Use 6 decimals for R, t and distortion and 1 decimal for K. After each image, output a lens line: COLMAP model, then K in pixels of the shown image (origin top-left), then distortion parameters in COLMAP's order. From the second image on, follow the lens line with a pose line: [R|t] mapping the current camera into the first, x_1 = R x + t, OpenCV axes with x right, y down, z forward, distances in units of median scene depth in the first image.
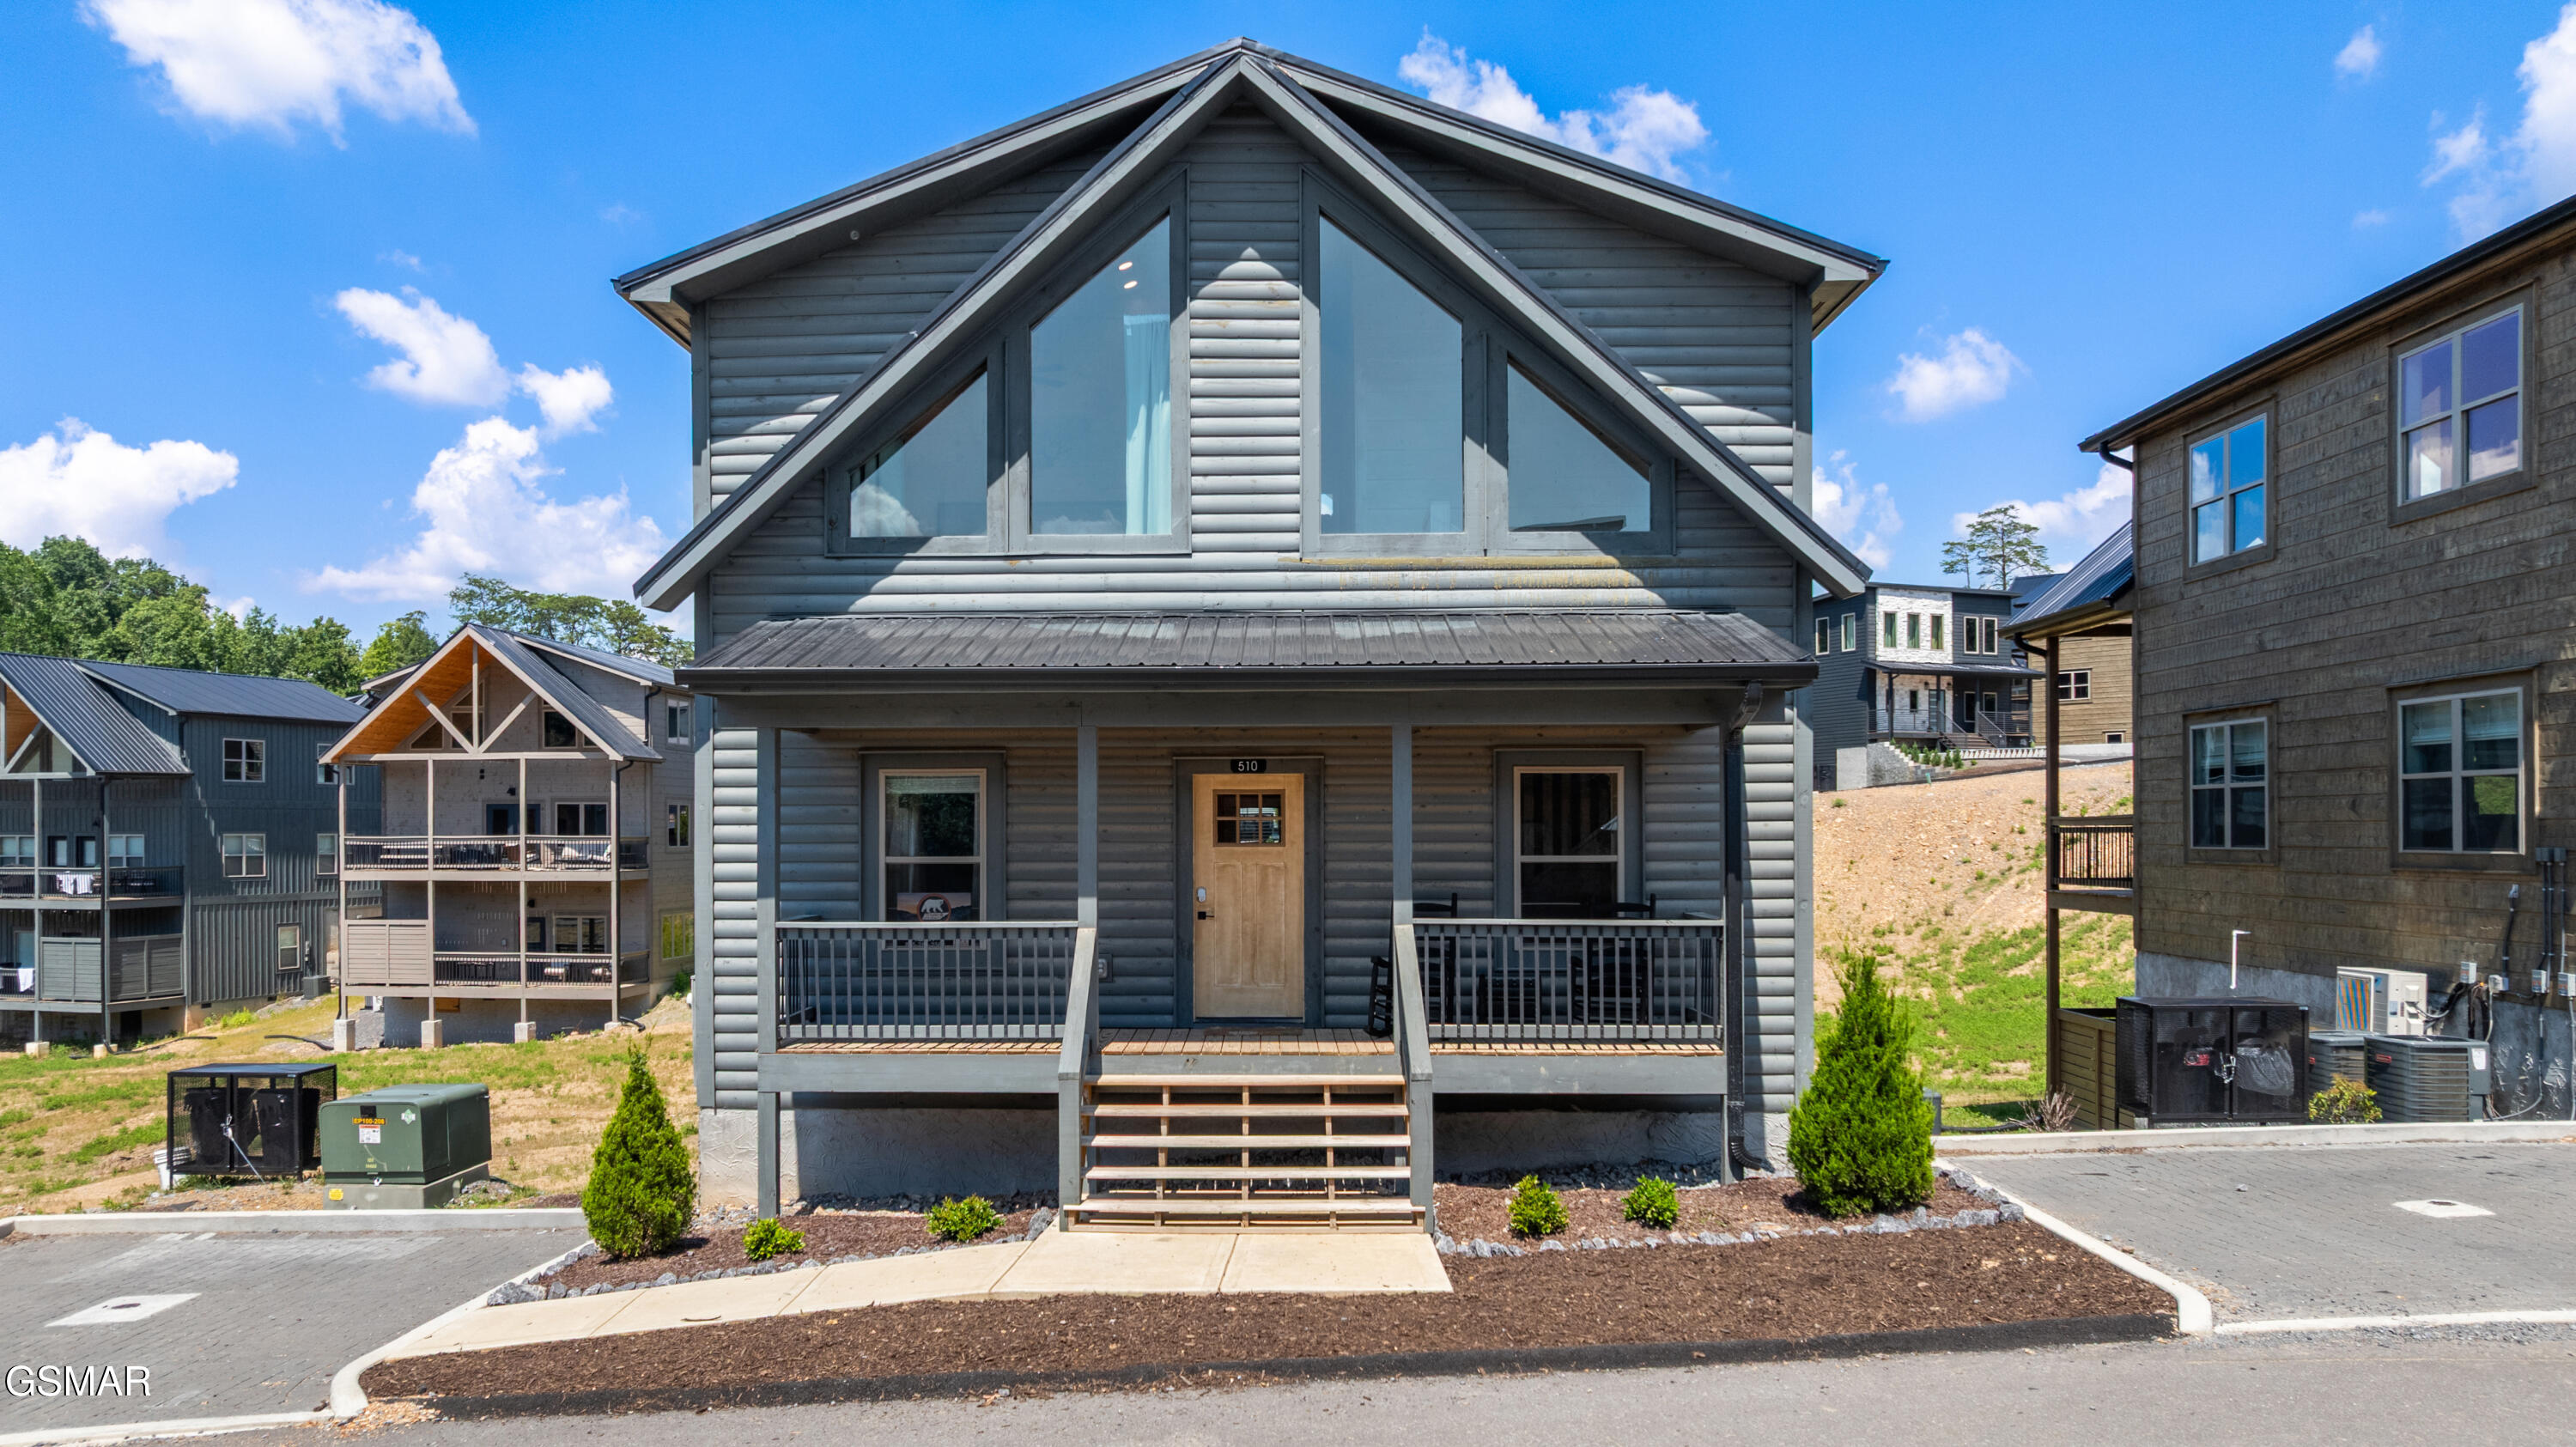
lens RADIAL K [[1936.7, 0, 1280.1], [0, 1936.7, 818.2], [0, 0, 1]] dist [-0.024540, 0.012425]
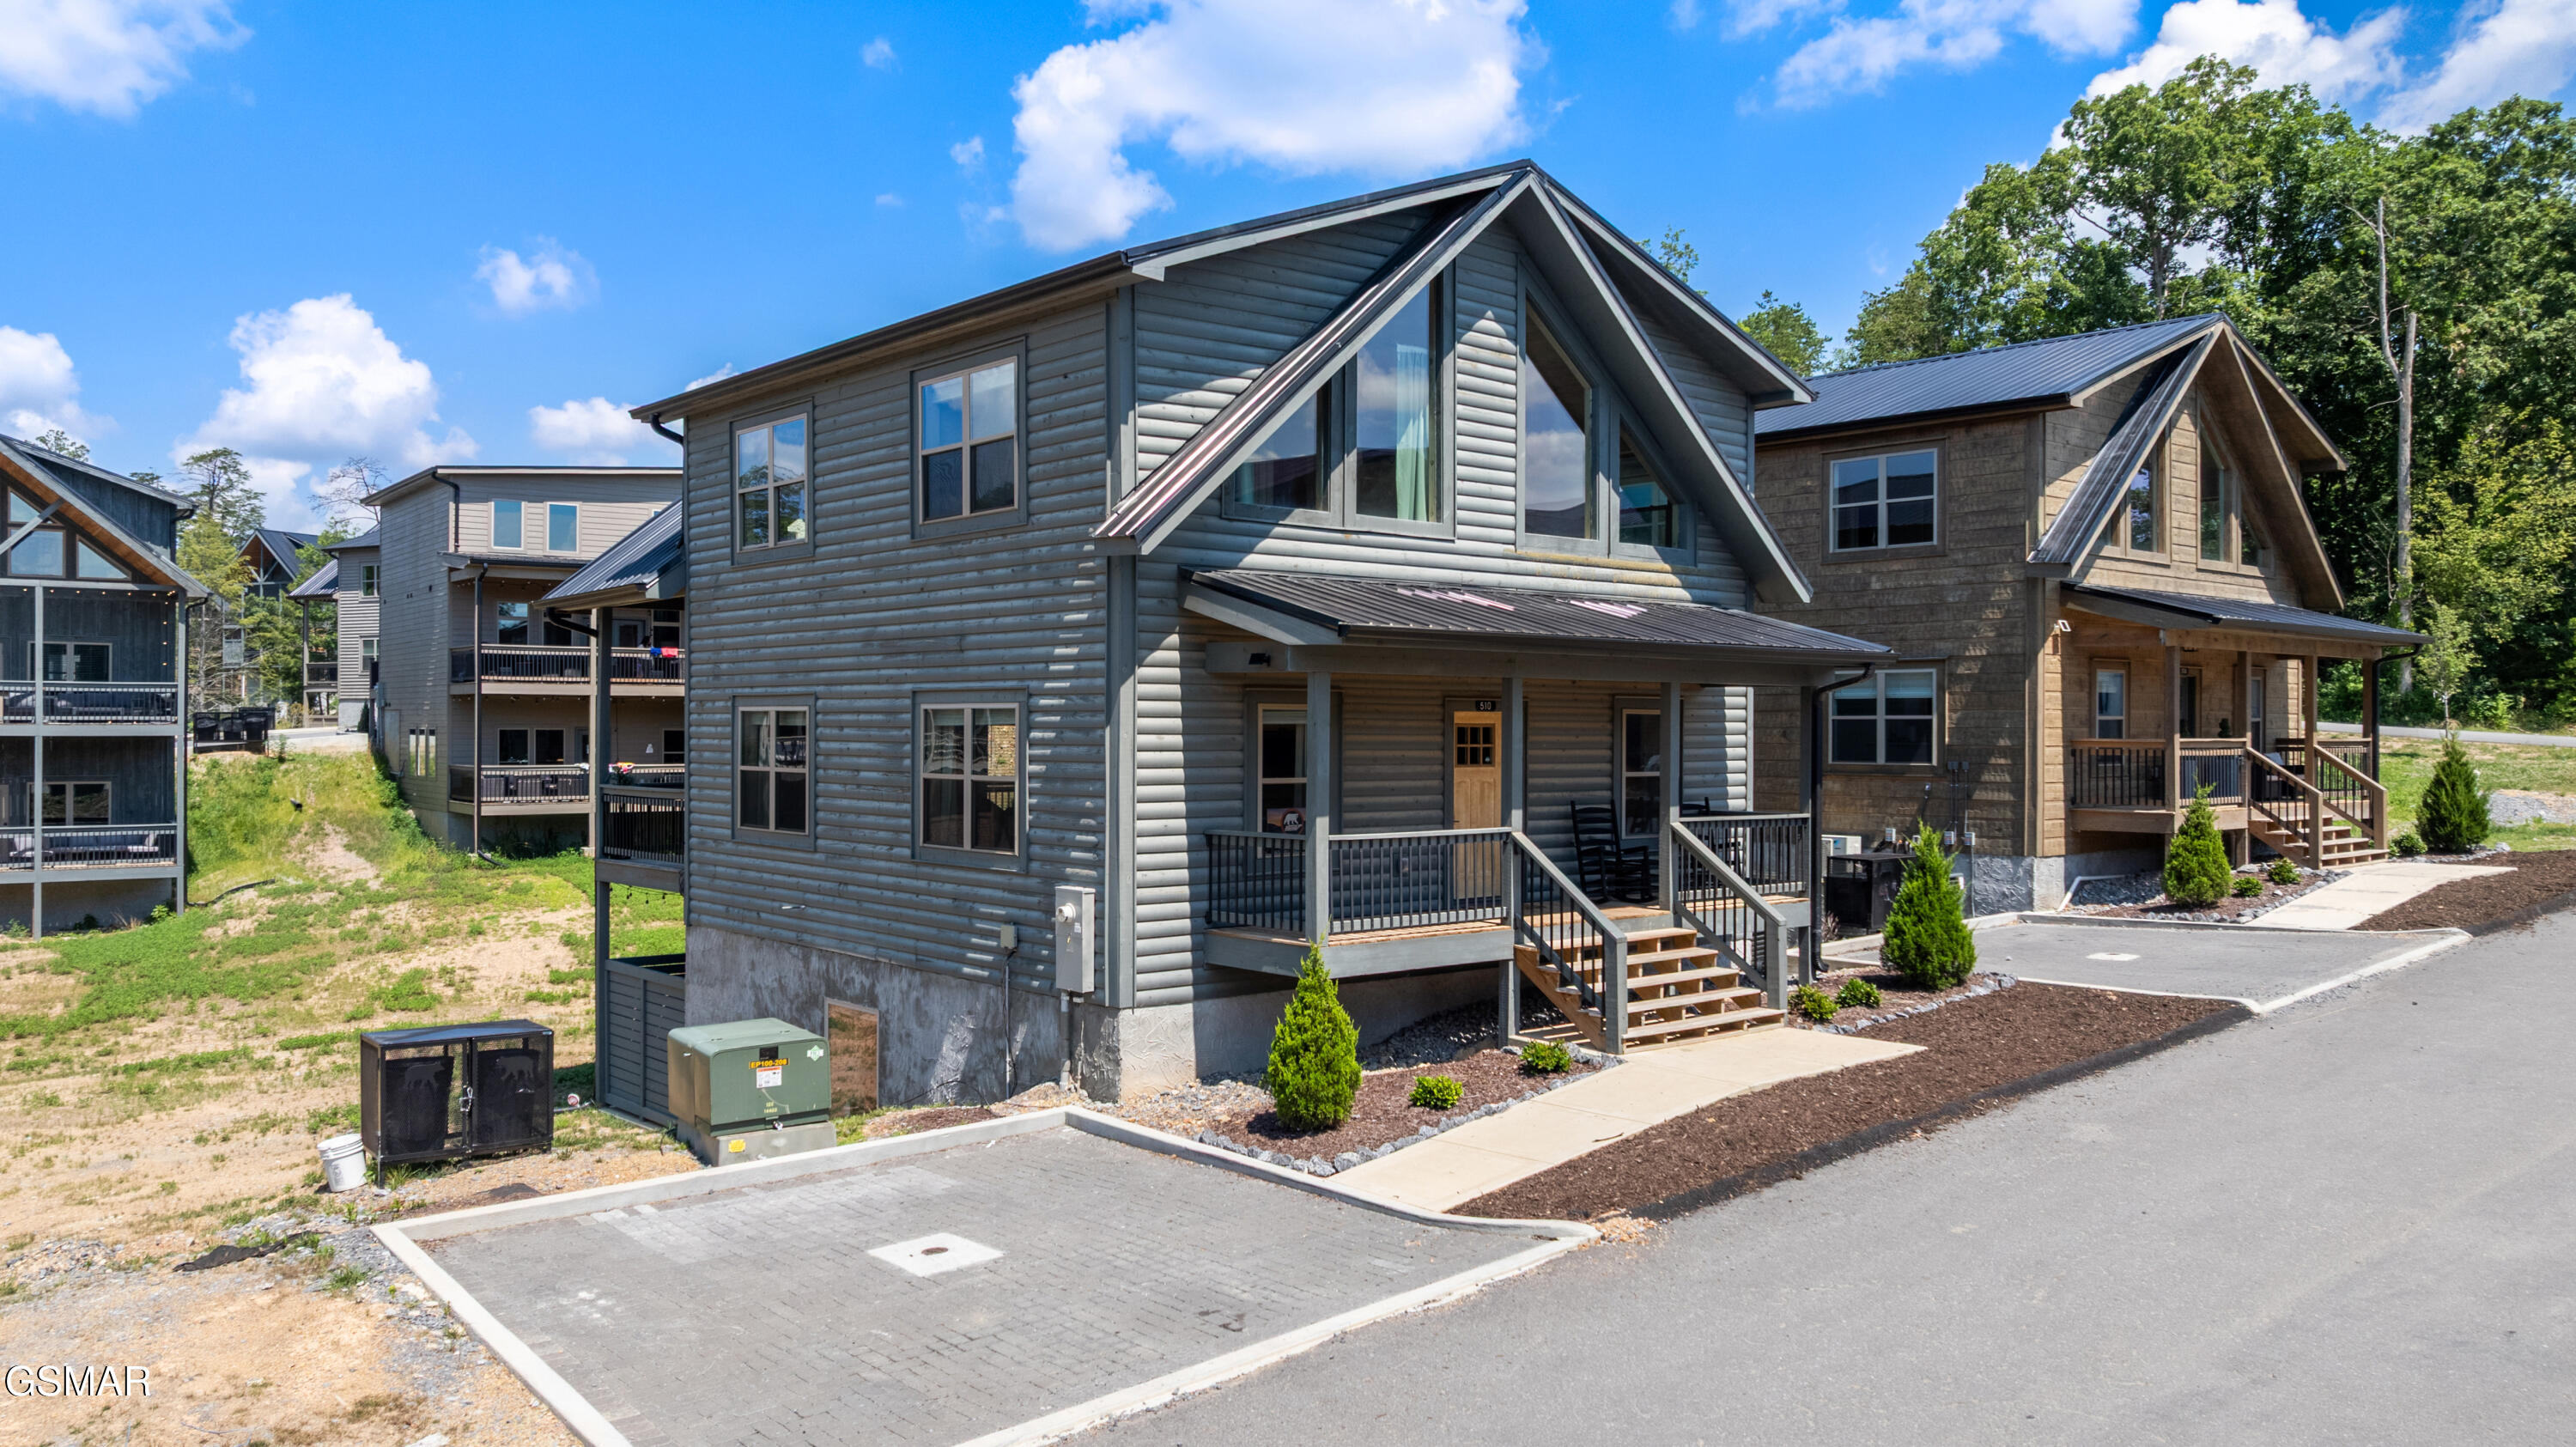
lens RADIAL K [[1816.4, 0, 1363.7], [0, 1816.4, 707.8], [0, 0, 1]] dist [-0.011256, -0.000748]
pose [[0.734999, 0.013981, 0.677924, -0.910222], [-0.010294, 0.999902, -0.009460, -0.013027], [-0.677990, -0.000026, 0.735071, 0.152129]]
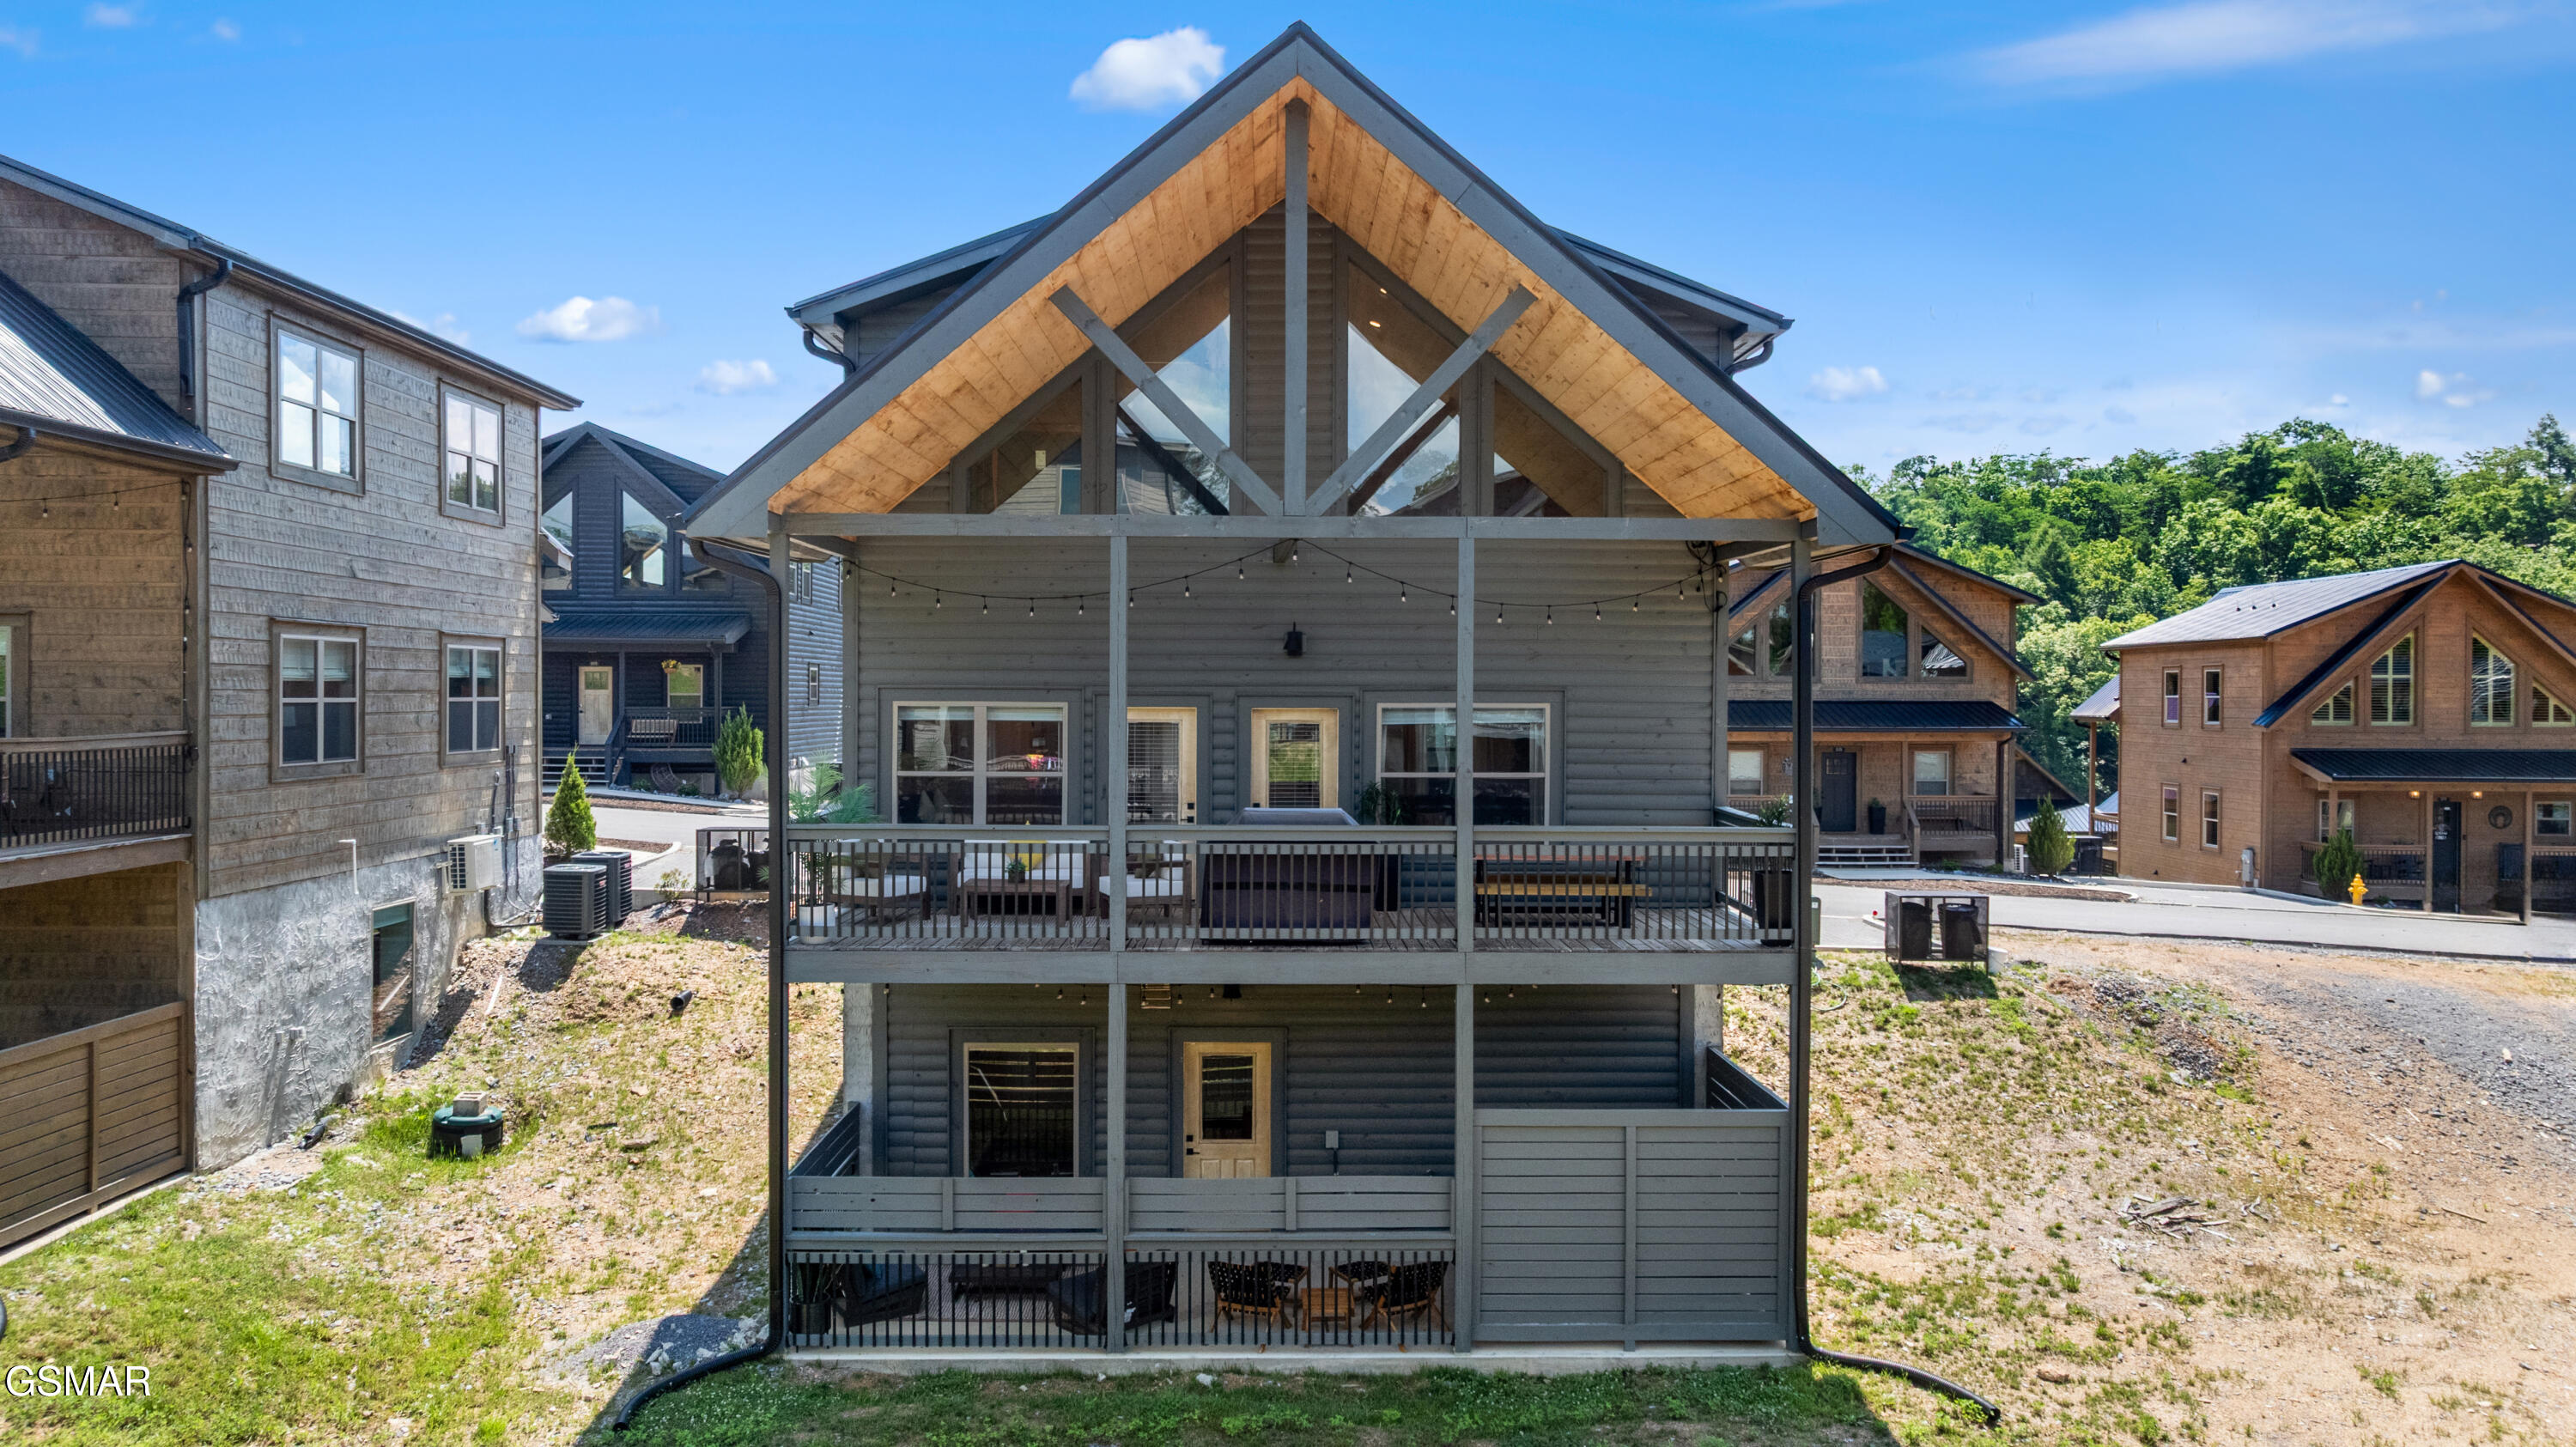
lens RADIAL K [[1771.5, 0, 1288.0], [0, 1771.5, 723.5], [0, 0, 1]] dist [-0.057586, 0.076562]
pose [[-0.999781, -0.000853, -0.020888, 0.007382], [-0.001033, 0.999962, 0.008628, -0.018628], [0.020880, 0.008647, -0.999745, 2.706549]]
